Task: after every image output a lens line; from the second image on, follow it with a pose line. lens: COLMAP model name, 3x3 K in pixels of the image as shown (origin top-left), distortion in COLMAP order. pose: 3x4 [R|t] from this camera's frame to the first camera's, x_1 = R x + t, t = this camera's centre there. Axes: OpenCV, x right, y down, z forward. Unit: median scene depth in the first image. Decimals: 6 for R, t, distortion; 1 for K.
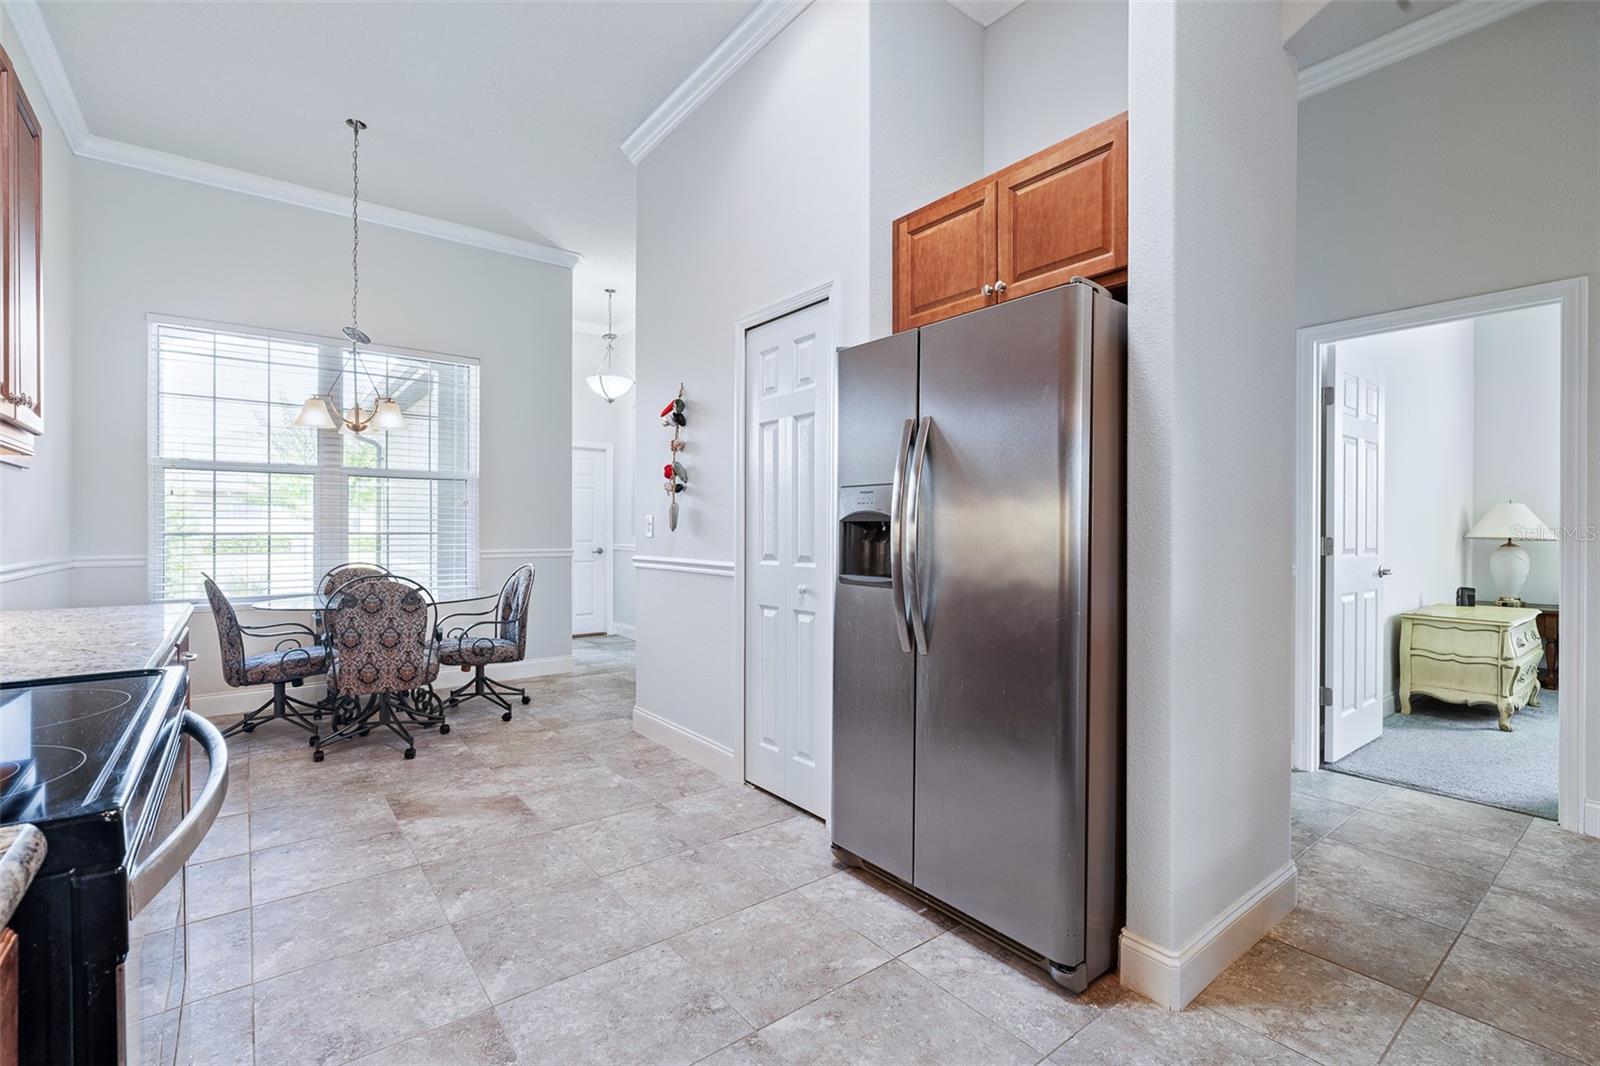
lens RADIAL K [[728.5, 0, 800.3], [0, 728.5, 533.4], [0, 0, 1]] dist [-0.000936, 0.000348]
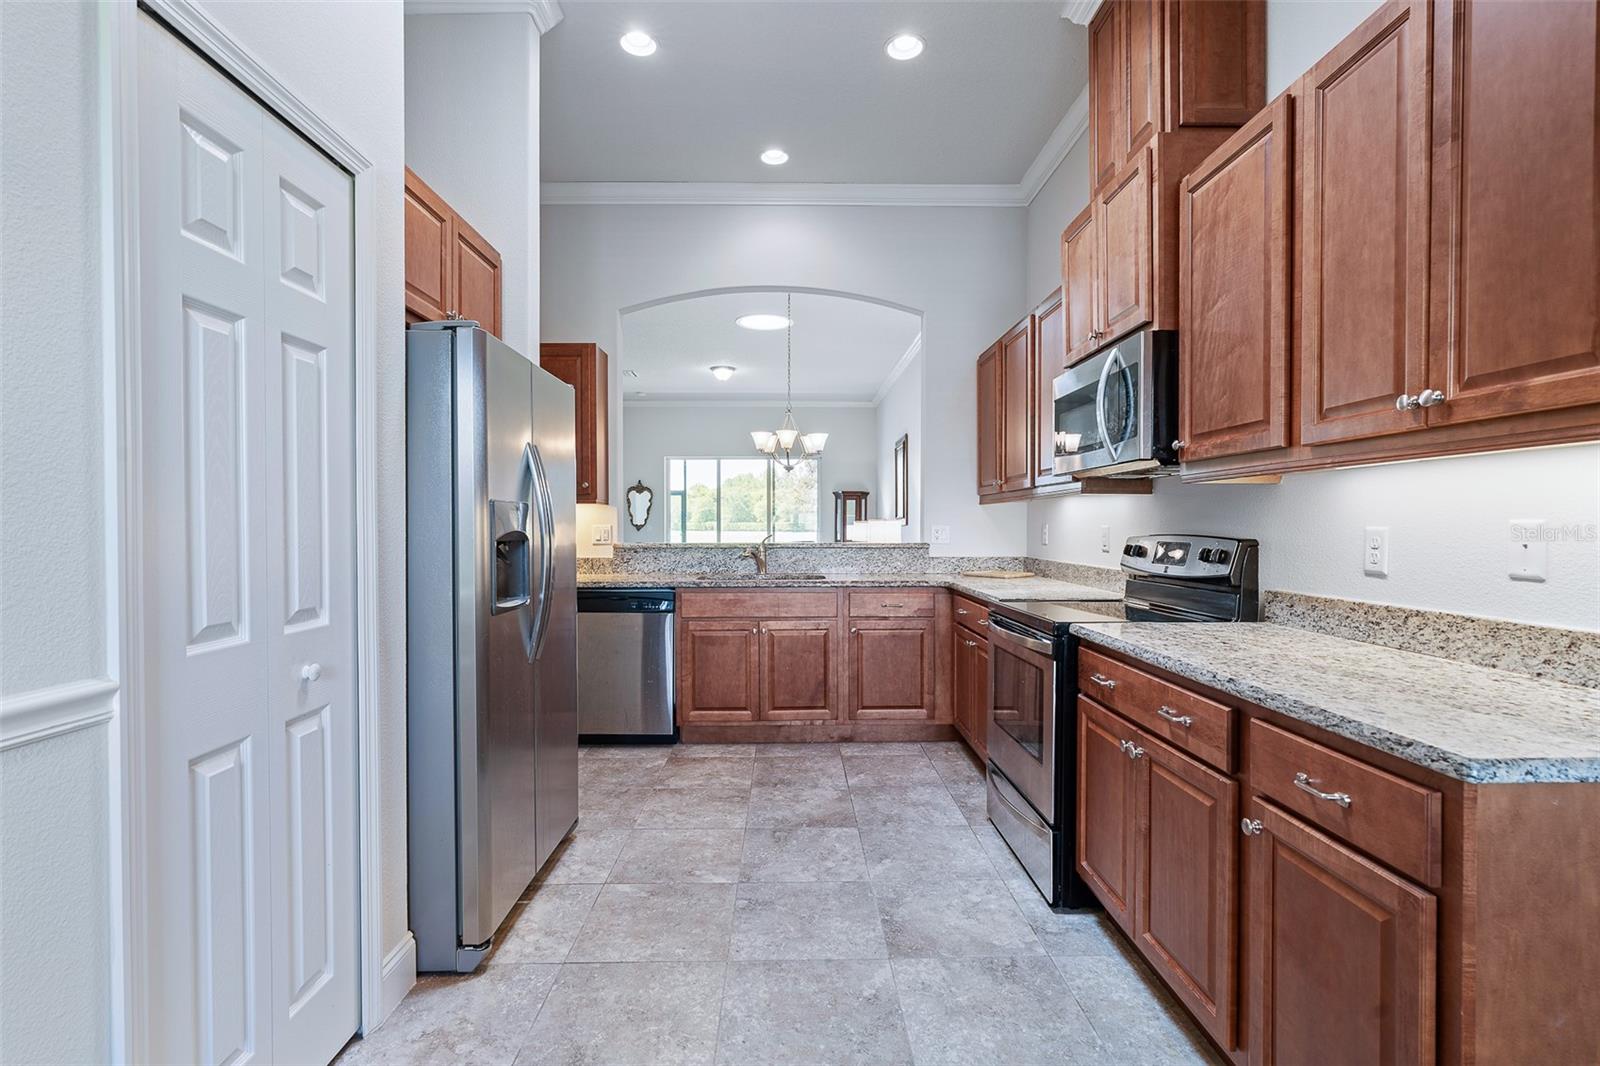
lens RADIAL K [[728.5, 0, 800.6], [0, 728.5, 531.4], [0, 0, 1]] dist [-0.000936, 0.000348]
pose [[-0.803287, -0.007334, 0.595547, -0.503302], [0.001134, 0.999904, 0.013843, -0.027375], [-0.595591, 0.011795, -0.803201, 1.015460]]
